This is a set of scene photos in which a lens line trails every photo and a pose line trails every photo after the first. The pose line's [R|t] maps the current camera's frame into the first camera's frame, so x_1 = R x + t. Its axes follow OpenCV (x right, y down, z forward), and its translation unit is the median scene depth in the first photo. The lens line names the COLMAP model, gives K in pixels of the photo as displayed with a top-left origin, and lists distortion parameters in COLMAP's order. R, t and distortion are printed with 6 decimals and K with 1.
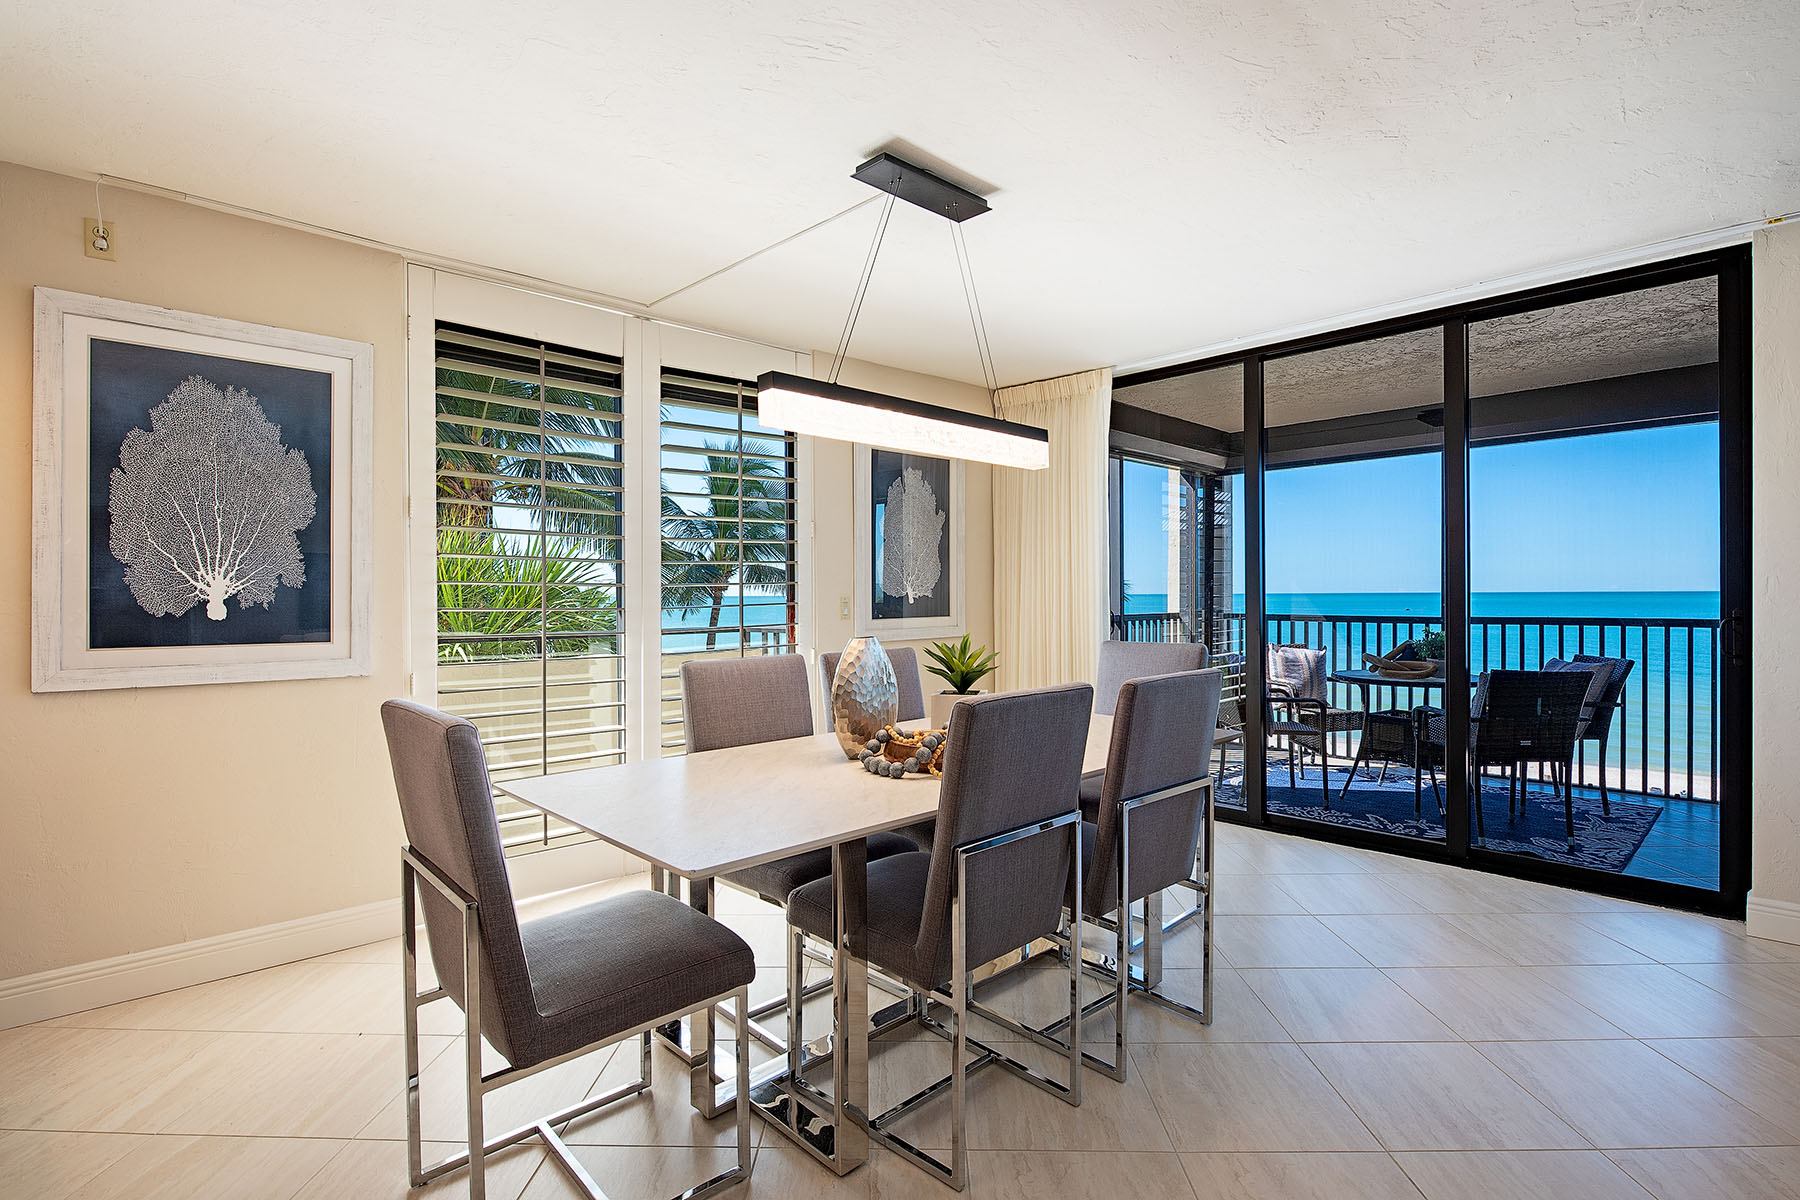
lens RADIAL K [[868.3, 0, 900.0], [0, 868.3, 600.0], [0, 0, 1]] dist [-0.014764, -0.000212]
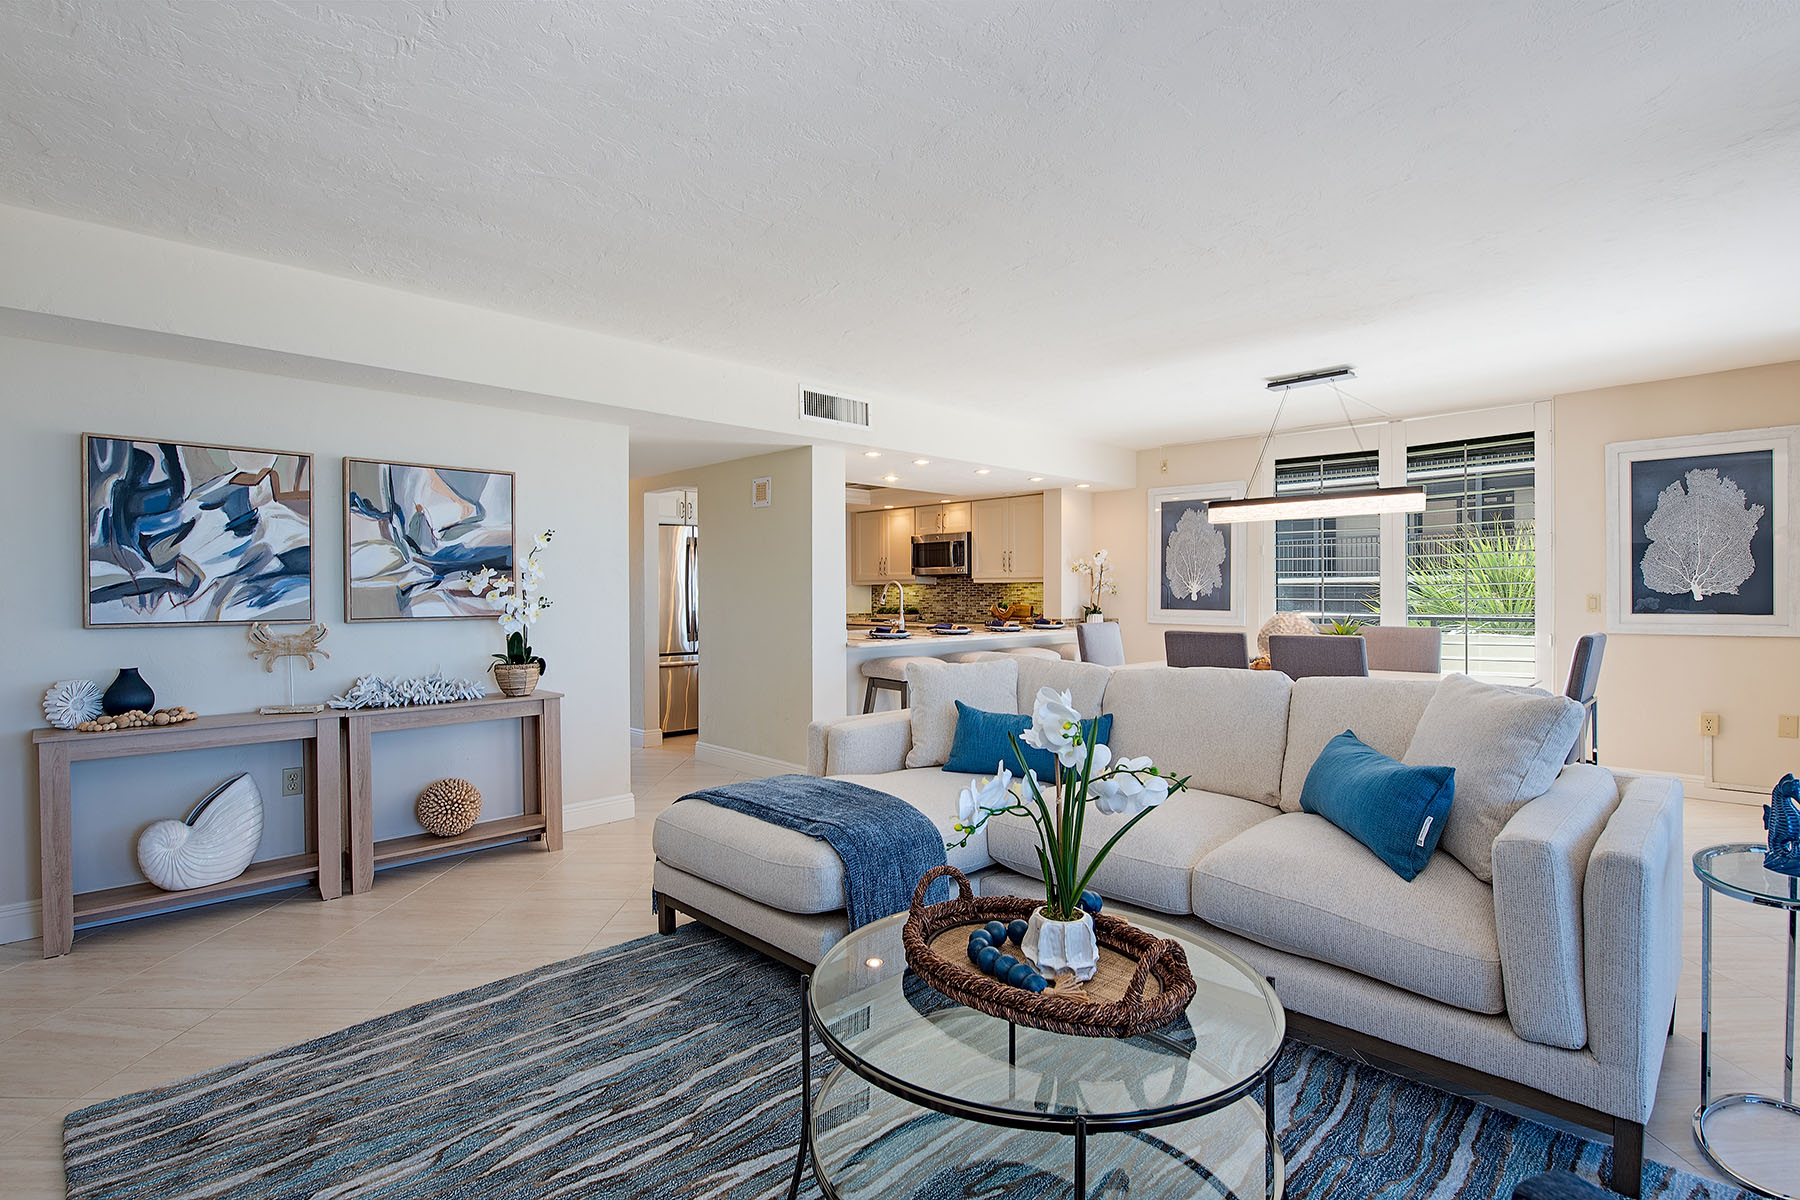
lens RADIAL K [[868.3, 0, 900.0], [0, 868.3, 600.0], [0, 0, 1]] dist [-0.014764, -0.000212]
pose [[0.025380, 0.013178, -0.999591, 1.765198], [-0.005184, 0.999901, 0.013050, -0.007833], [0.999664, 0.004850, 0.025446, 0.041762]]
